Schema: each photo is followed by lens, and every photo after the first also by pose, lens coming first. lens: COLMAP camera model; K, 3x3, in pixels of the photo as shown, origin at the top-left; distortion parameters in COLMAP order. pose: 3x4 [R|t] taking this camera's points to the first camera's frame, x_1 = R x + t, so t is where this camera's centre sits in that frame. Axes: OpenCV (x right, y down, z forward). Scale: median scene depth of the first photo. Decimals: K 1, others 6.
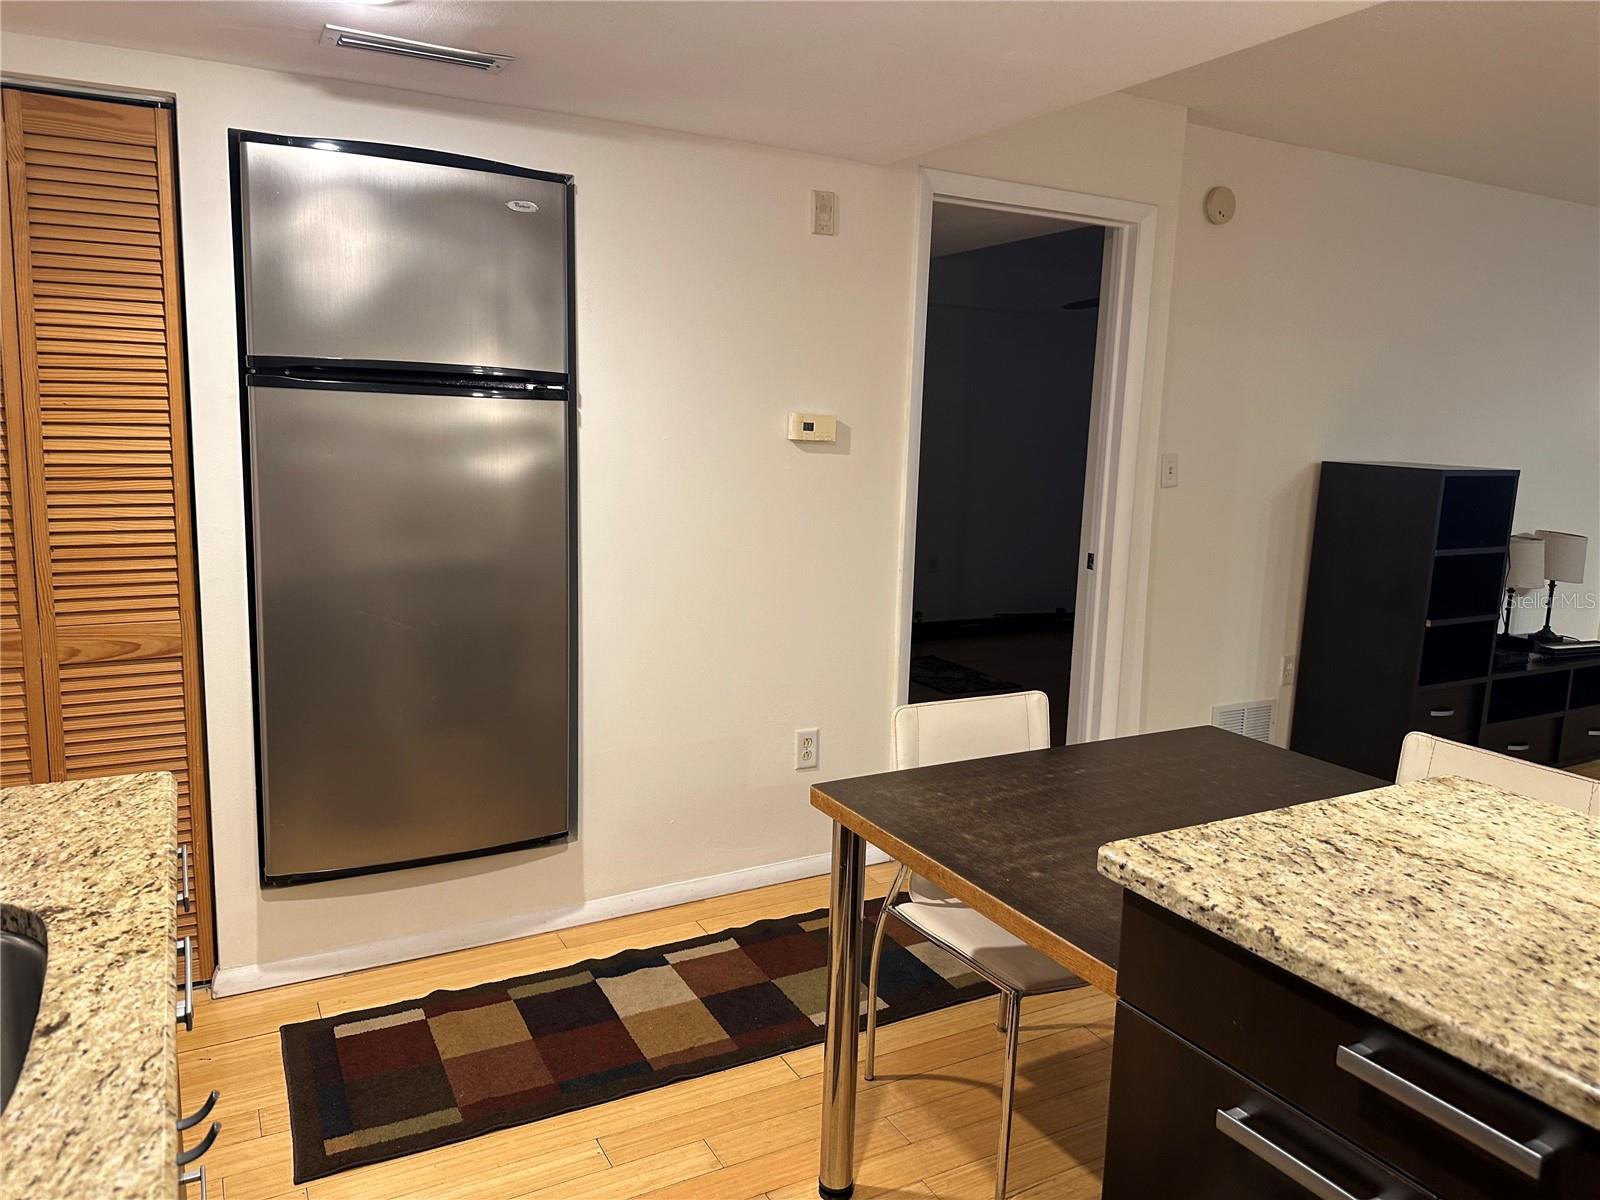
lens RADIAL K [[1133.1, 0, 779.8], [0, 1133.1, 592.8], [0, 0, 1]] dist [0.080097, -0.133767]
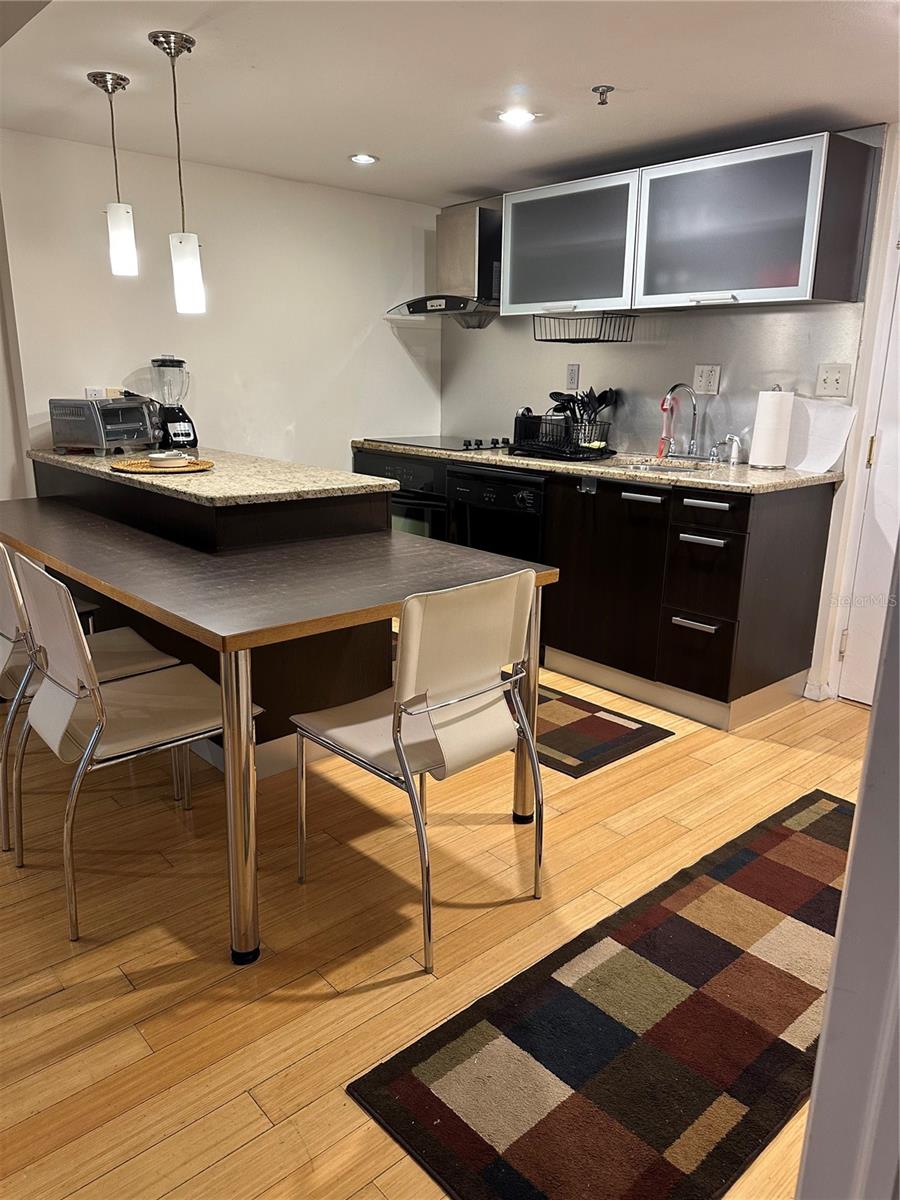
lens RADIAL K [[849.8, 0, 450.0], [0, 849.8, 600.0], [0, 0, 1]] dist [0.080097, -0.133767]
pose [[-0.969494, 0.030086, -0.243261, 0.344892], [-0.070820, 0.915731, 0.395501, -0.178864], [0.234660, 0.400664, -0.885665, 1.533317]]
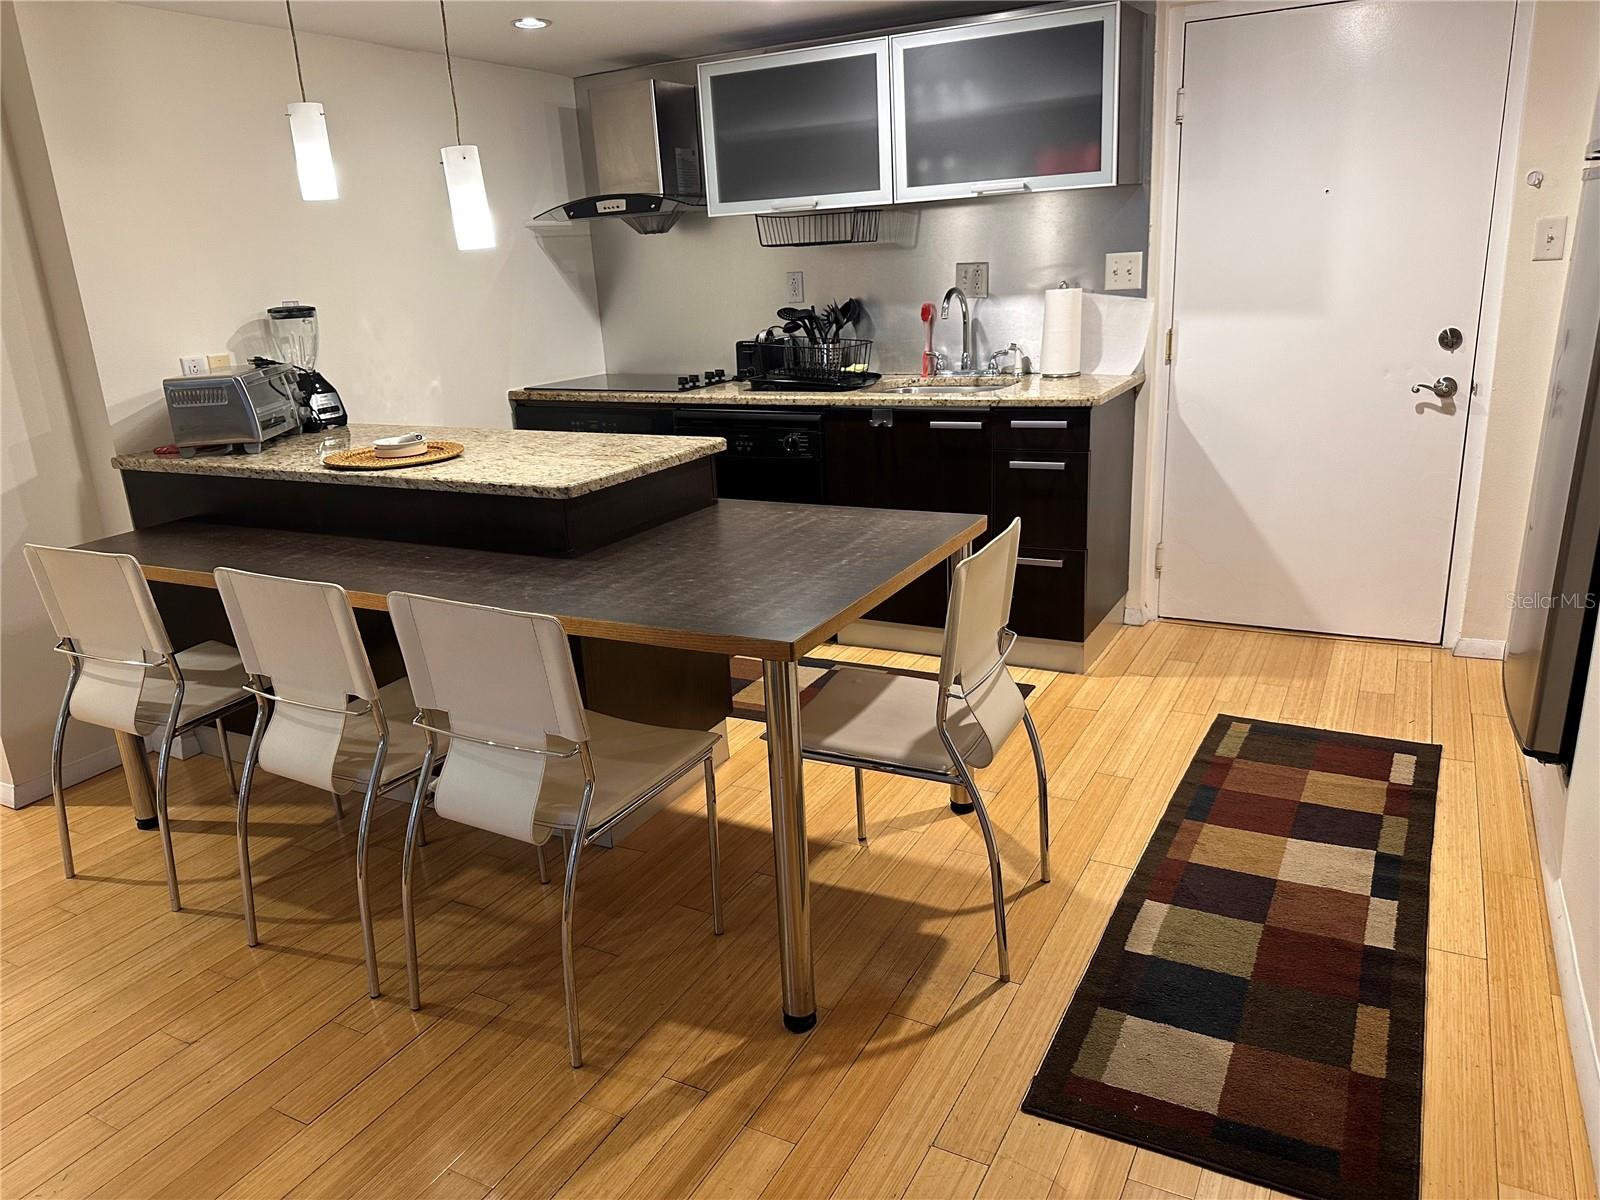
lens RADIAL K [[1133.1, 0, 779.8], [0, 1133.1, 592.8], [0, 0, 1]] dist [0.080097, -0.133767]
pose [[-0.831519, 0.181409, -0.525040, 0.729596], [-0.049523, 0.917200, 0.395338, -0.201849], [0.553285, 0.354732, -0.753685, 1.464068]]
